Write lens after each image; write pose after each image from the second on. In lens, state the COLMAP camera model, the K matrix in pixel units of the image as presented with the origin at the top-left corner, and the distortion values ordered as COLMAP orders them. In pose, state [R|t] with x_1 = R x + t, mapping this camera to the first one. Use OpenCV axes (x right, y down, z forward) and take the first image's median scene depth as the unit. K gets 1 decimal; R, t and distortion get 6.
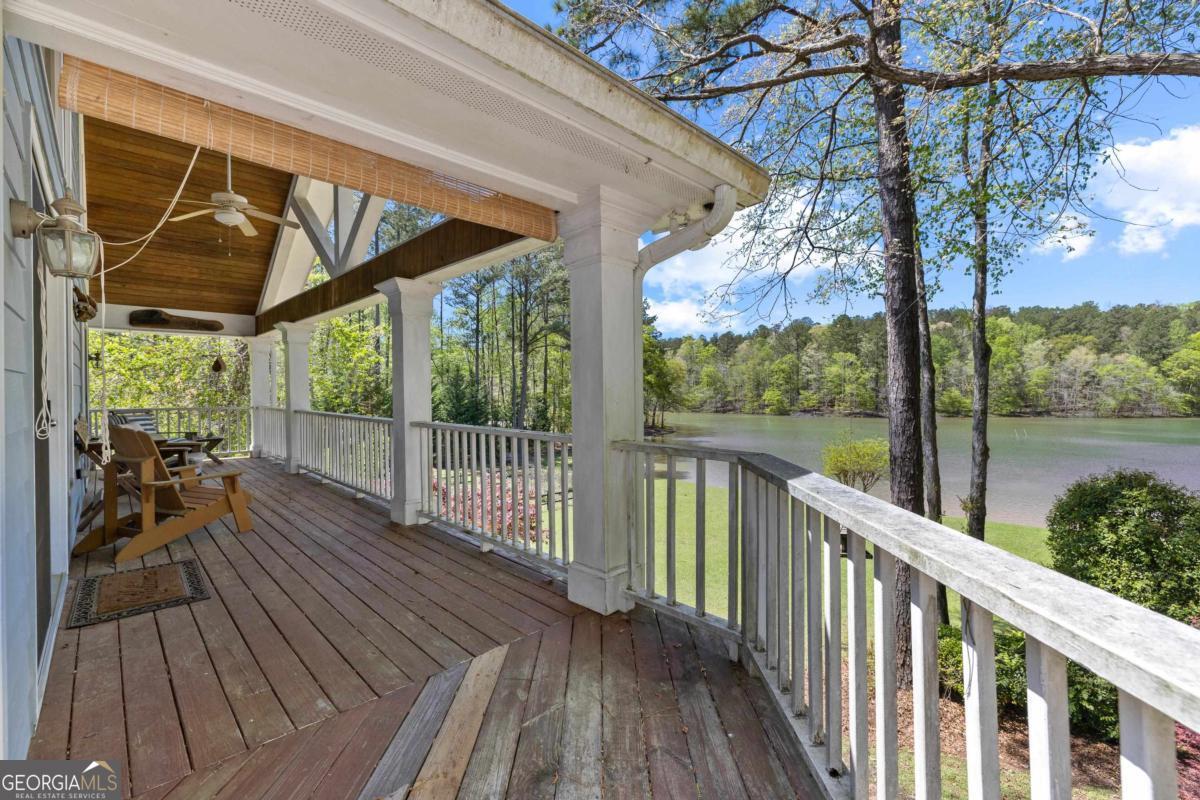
lens RADIAL K [[510.3, 0, 584.7], [0, 510.3, 396.0], [0, 0, 1]] dist [0.003698, 0.000458]
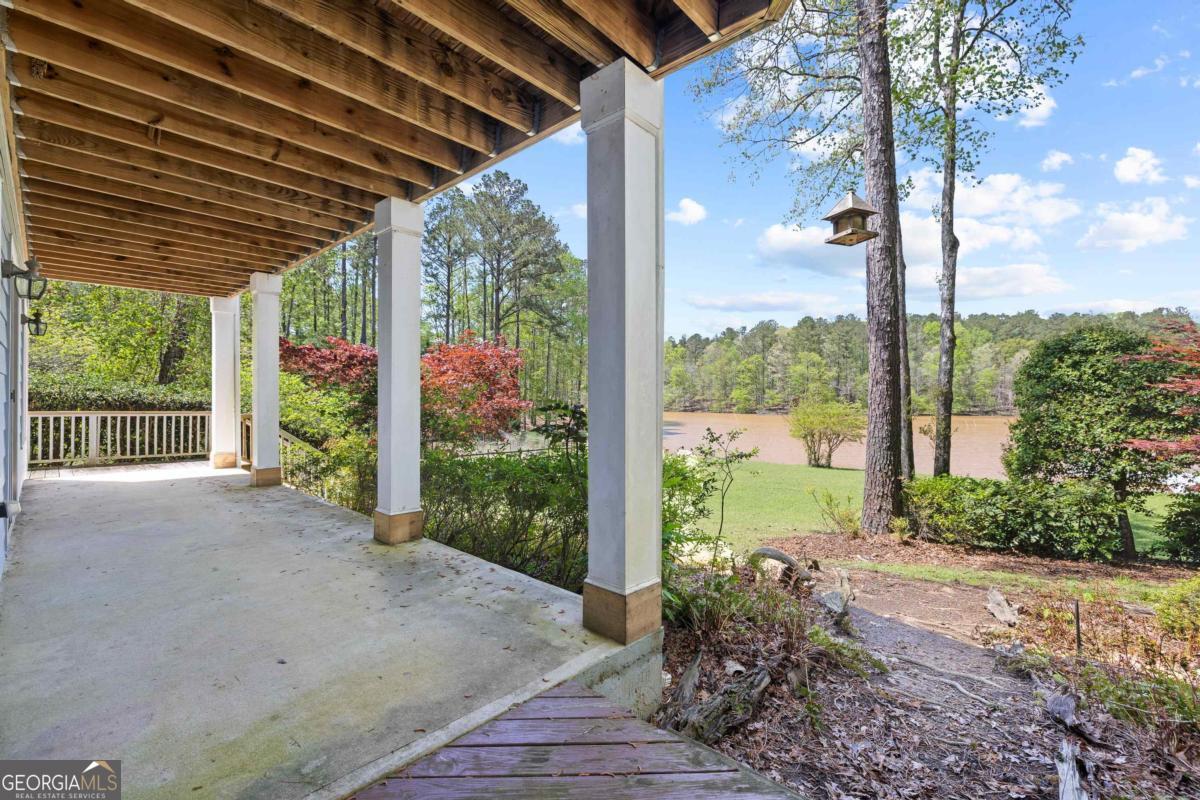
lens RADIAL K [[510.3, 0, 587.0], [0, 510.3, 401.1], [0, 0, 1]] dist [0.003698, 0.000458]
pose [[0.997878, 0.008012, 0.064618, -0.001905], [-0.007774, 0.999962, -0.003931, 0.020801], [-0.064647, 0.003420, 0.997902, 0.001405]]
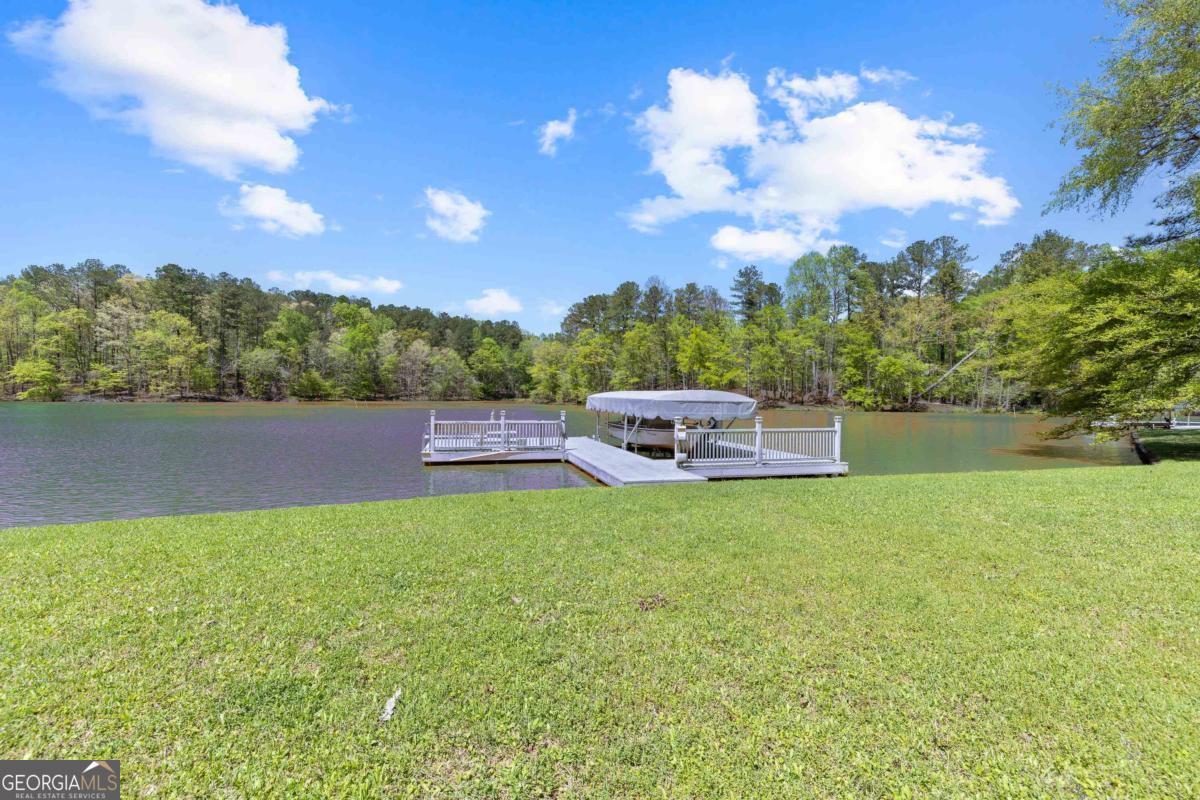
lens RADIAL K [[510.3, 0, 602.4], [0, 510.3, 401.6], [0, 0, 1]] dist [0.003698, 0.000458]
pose [[0.452886, -0.001997, 0.891566, 0.140760], [-0.001614, 0.999994, 0.003060, 0.037172], [-0.891567, -0.002825, 0.452880, 0.125512]]
